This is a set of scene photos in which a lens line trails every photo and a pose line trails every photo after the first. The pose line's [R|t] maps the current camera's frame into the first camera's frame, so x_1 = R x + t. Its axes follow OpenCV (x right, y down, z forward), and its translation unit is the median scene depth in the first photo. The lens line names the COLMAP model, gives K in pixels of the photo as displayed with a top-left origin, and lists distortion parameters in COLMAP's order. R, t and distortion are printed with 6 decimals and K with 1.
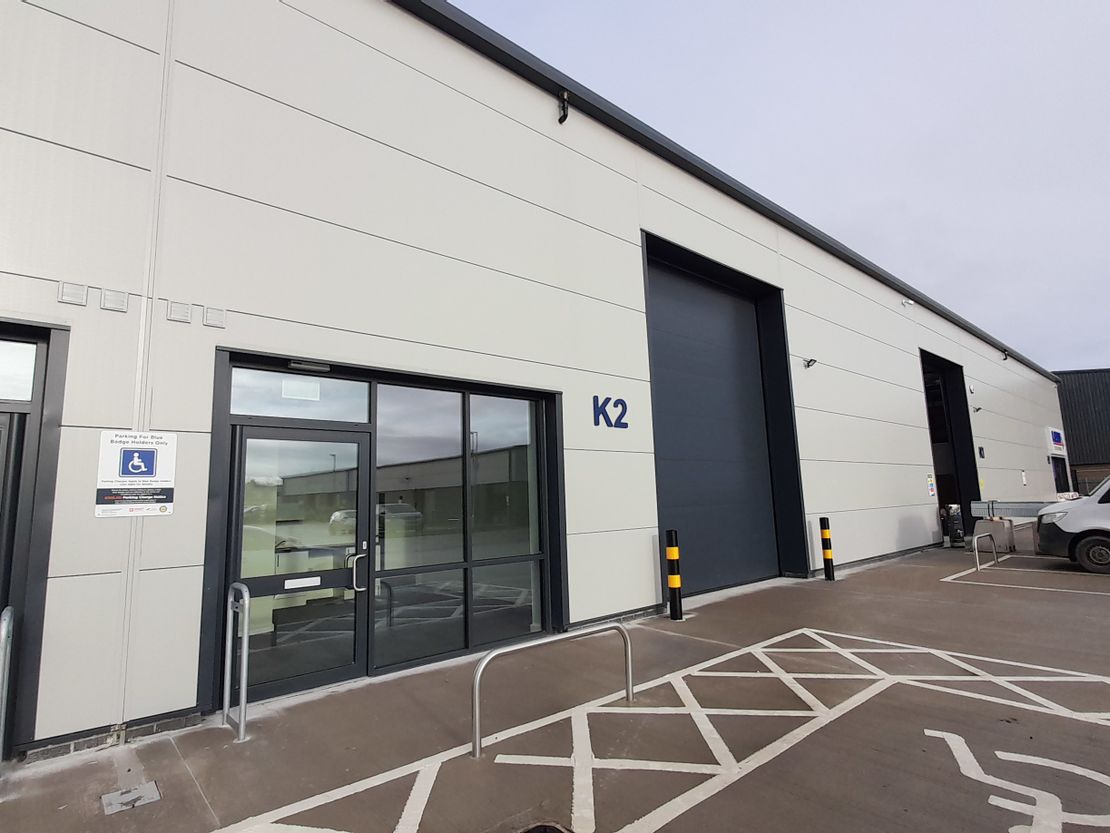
lens RADIAL K [[577.3, 0, 561.5], [0, 577.3, 415.5], [0, 0, 1]] dist [0.001162, -0.010419]
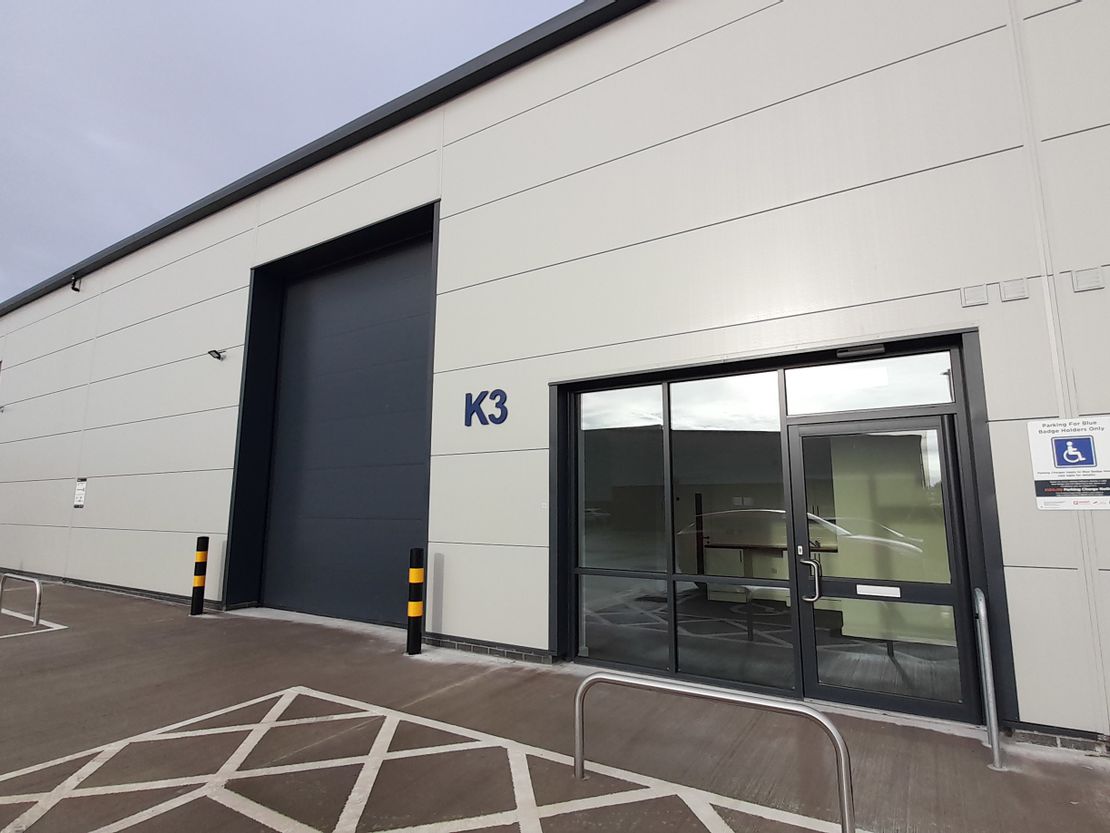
lens RADIAL K [[590.9, 0, 558.4], [0, 590.9, 419.8], [0, 0, 1]] dist [-0.000041, -0.001715]
pose [[0.291125, -0.108622, -0.950498, -0.069218], [0.128585, 0.988961, -0.073634, -0.005833], [0.948004, -0.100783, 0.301879, -0.065968]]
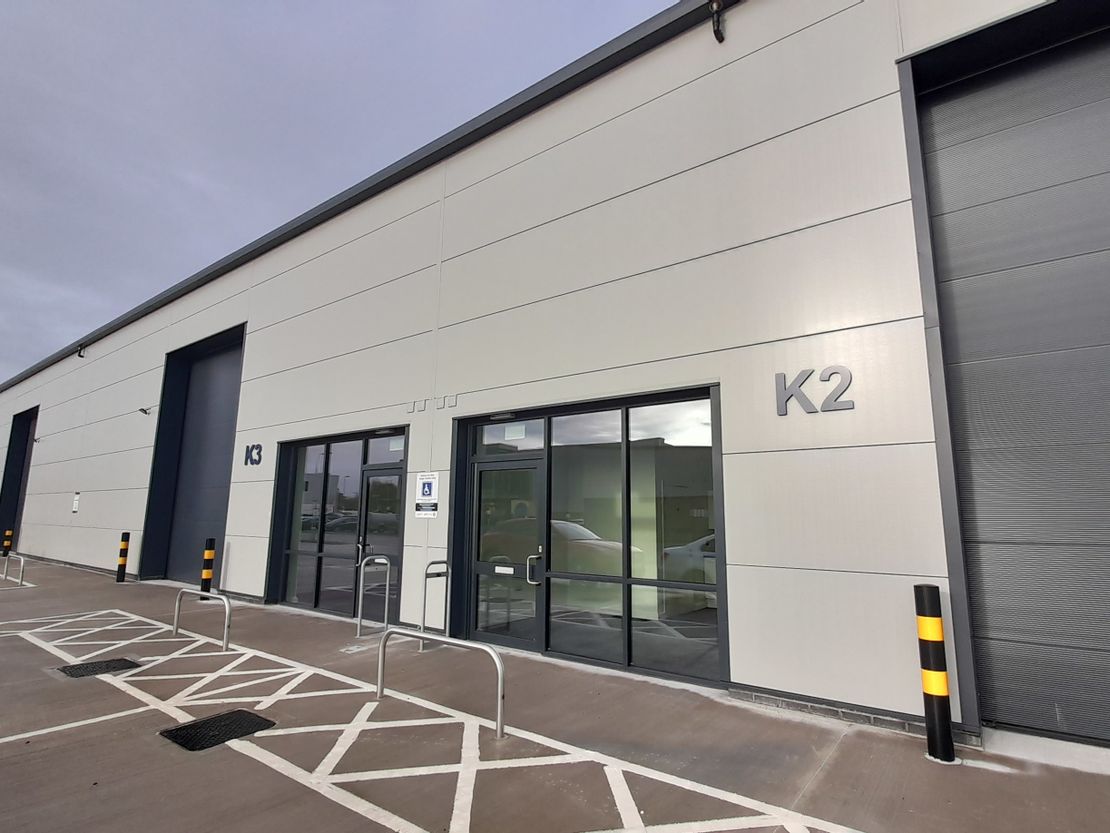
lens RADIAL K [[563.5, 0, 554.5], [0, 563.5, 431.3], [0, 0, 1]] dist [0.002573, -0.000240]
pose [[0.218604, -0.113882, -0.969145, 1.152237], [0.122009, 0.988563, -0.088643, 0.108674], [0.968156, -0.098867, 0.229999, 0.998358]]
